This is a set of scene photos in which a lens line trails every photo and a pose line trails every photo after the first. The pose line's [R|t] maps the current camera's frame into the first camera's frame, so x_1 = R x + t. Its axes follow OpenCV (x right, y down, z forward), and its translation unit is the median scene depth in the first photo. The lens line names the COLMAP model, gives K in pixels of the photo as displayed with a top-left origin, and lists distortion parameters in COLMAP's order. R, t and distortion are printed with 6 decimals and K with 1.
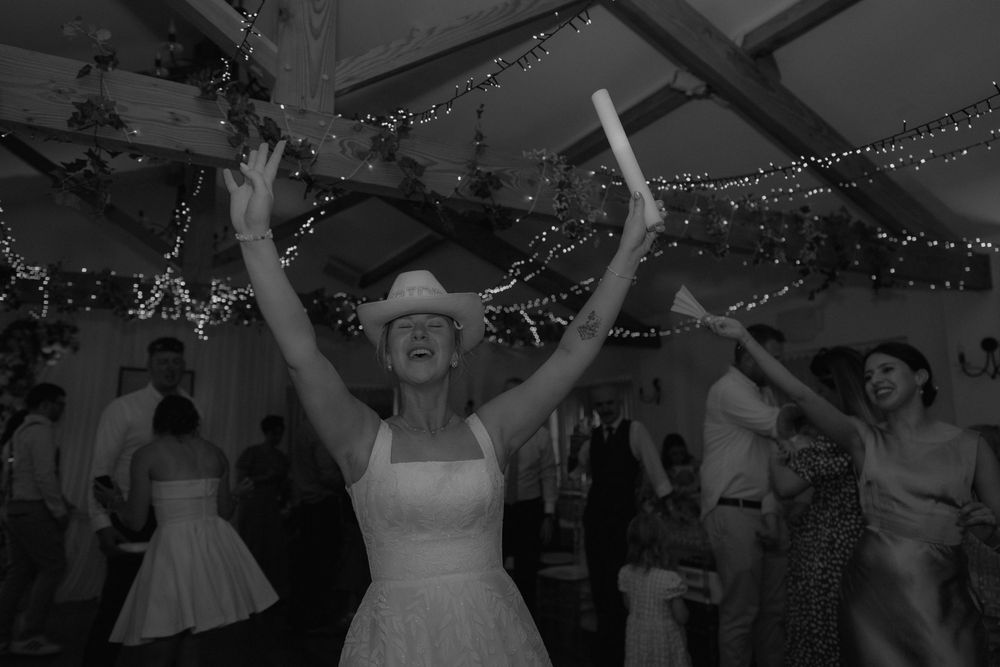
lens RADIAL K [[705.5, 0, 500.0], [0, 705.5, 333.5], [0, 0, 1]] dist [0.001099, 0.003300]
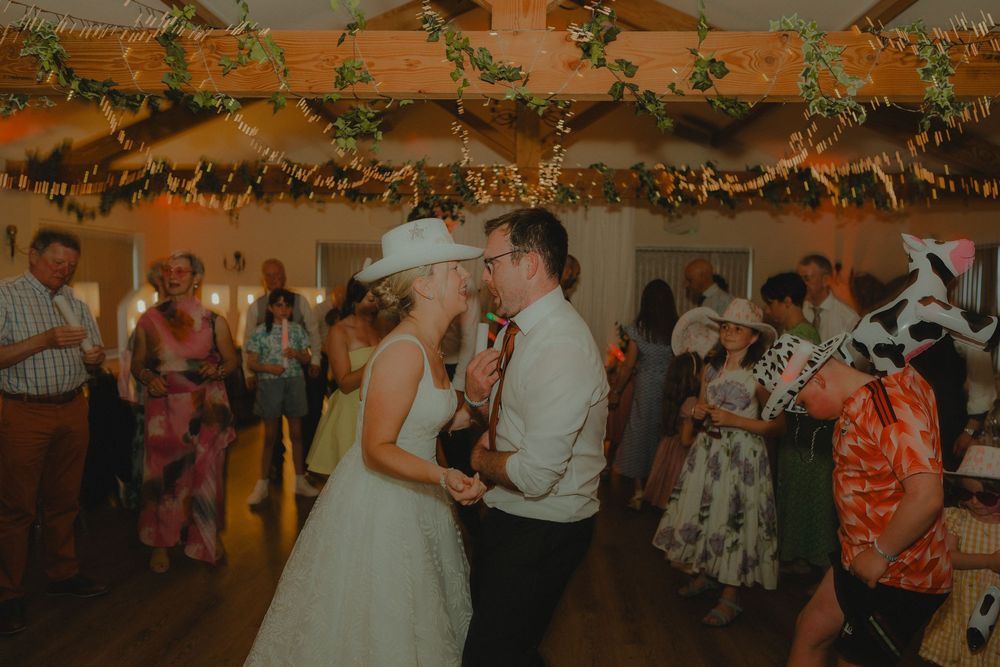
lens RADIAL K [[699.7, 0, 500.0], [0, 699.7, 333.5], [0, 0, 1]] dist [-0.000334, 0.001183]
pose [[0.844107, 0.064950, -0.532227, 0.154646], [0.052562, 0.977831, 0.202692, -0.045633], [0.533592, -0.199069, 0.821980, 0.015093]]
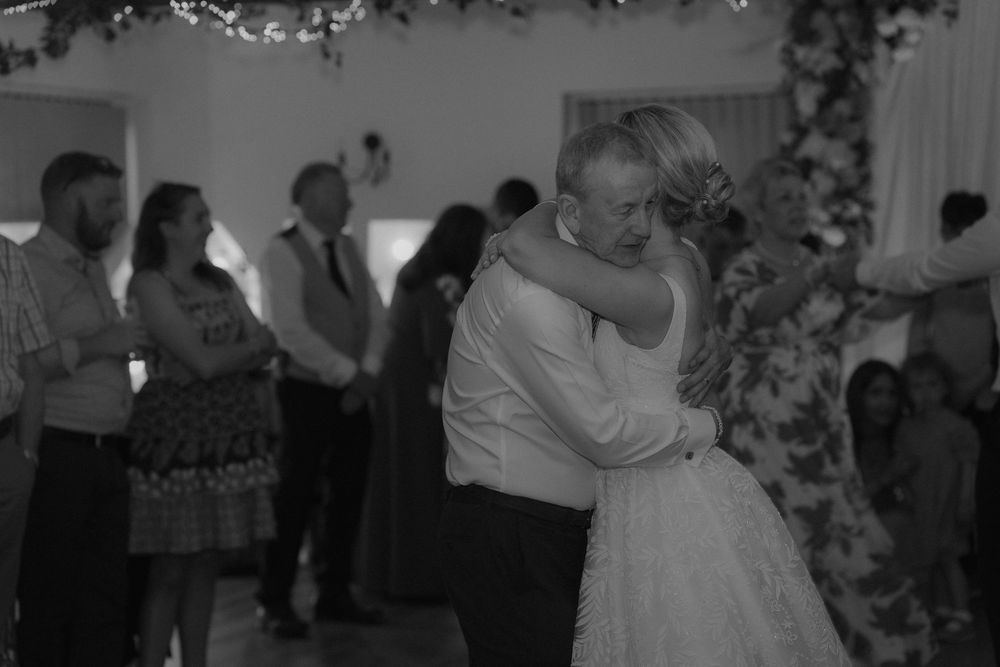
lens RADIAL K [[2537.2, 0, 500.0], [0, 2537.2, 333.5], [0, 0, 1]] dist [0.760239, 1.098807]
pose [[0.614276, 0.041850, -0.787981, 0.725890], [0.128719, 0.979903, 0.152387, -0.100175], [0.778522, -0.195035, 0.596544, -0.290037]]
